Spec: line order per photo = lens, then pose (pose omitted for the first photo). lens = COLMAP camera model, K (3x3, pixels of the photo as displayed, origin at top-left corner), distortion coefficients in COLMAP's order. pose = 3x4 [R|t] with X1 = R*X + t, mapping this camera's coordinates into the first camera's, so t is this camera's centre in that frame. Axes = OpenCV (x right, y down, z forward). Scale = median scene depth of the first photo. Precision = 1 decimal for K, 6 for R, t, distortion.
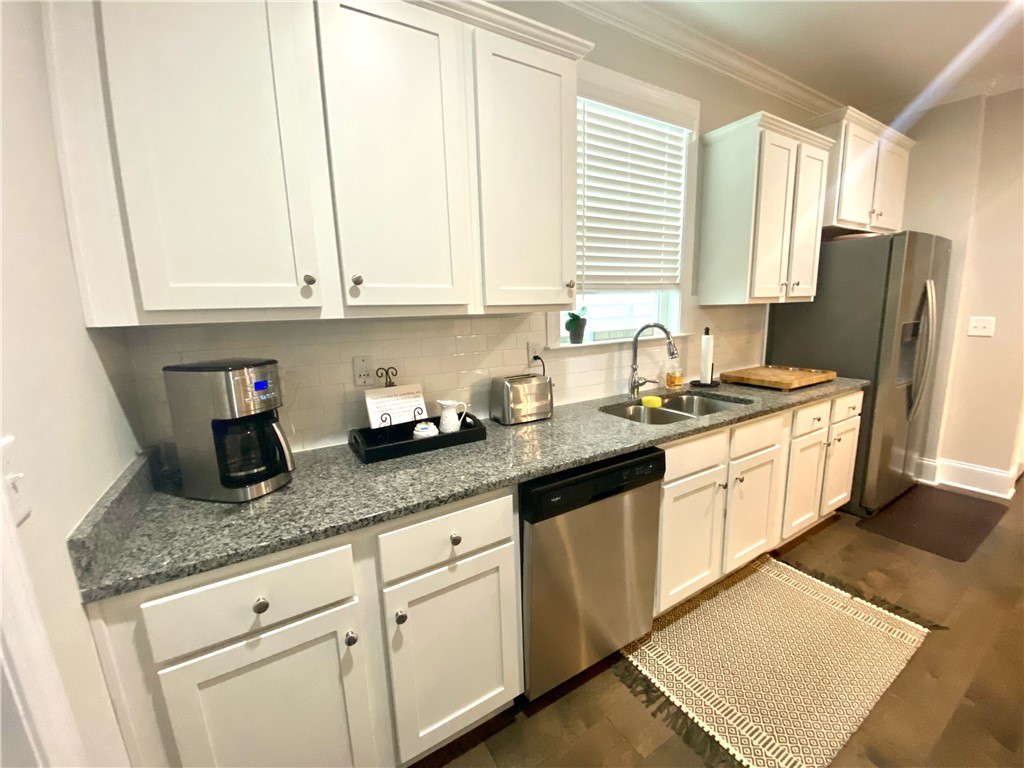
lens RADIAL K [[419.6, 0, 513.9], [0, 419.6, 386.9], [0, 0, 1]] dist [-0.004509, -0.001784]
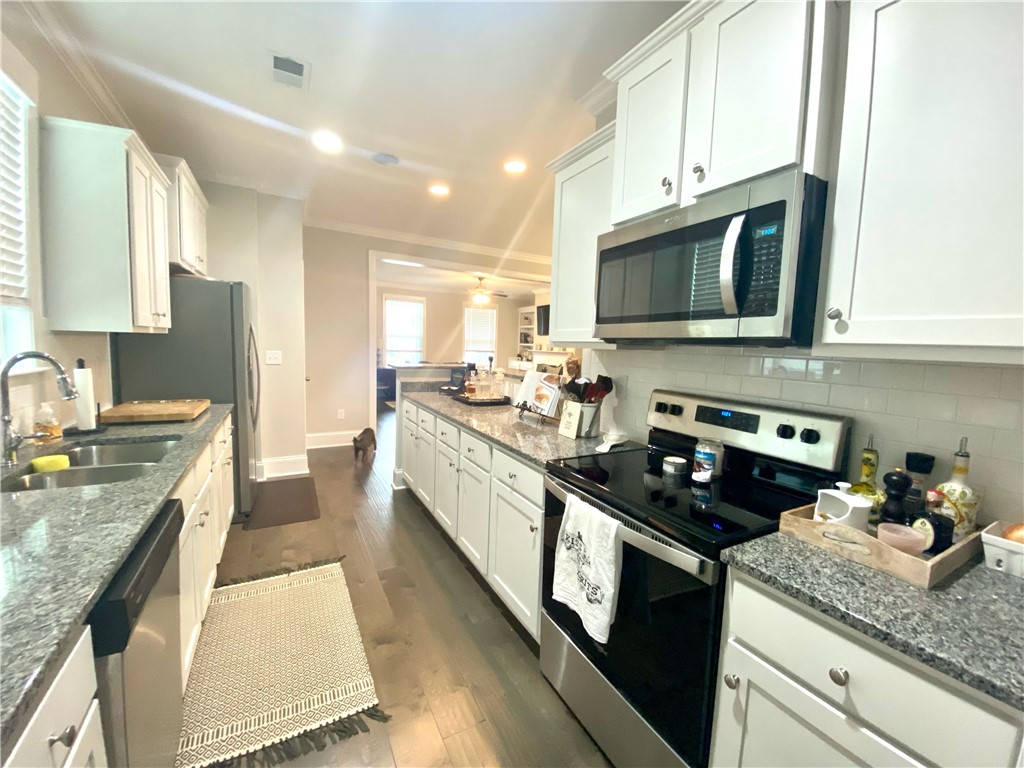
lens RADIAL K [[419.6, 0, 515.4], [0, 419.6, 386.5], [0, 0, 1]] dist [-0.004509, -0.001784]
pose [[0.053904, -0.065938, 0.996367, -0.302083], [0.143774, 0.987933, 0.057602, -0.019089], [-0.988141, 0.140146, 0.062734, 0.155198]]
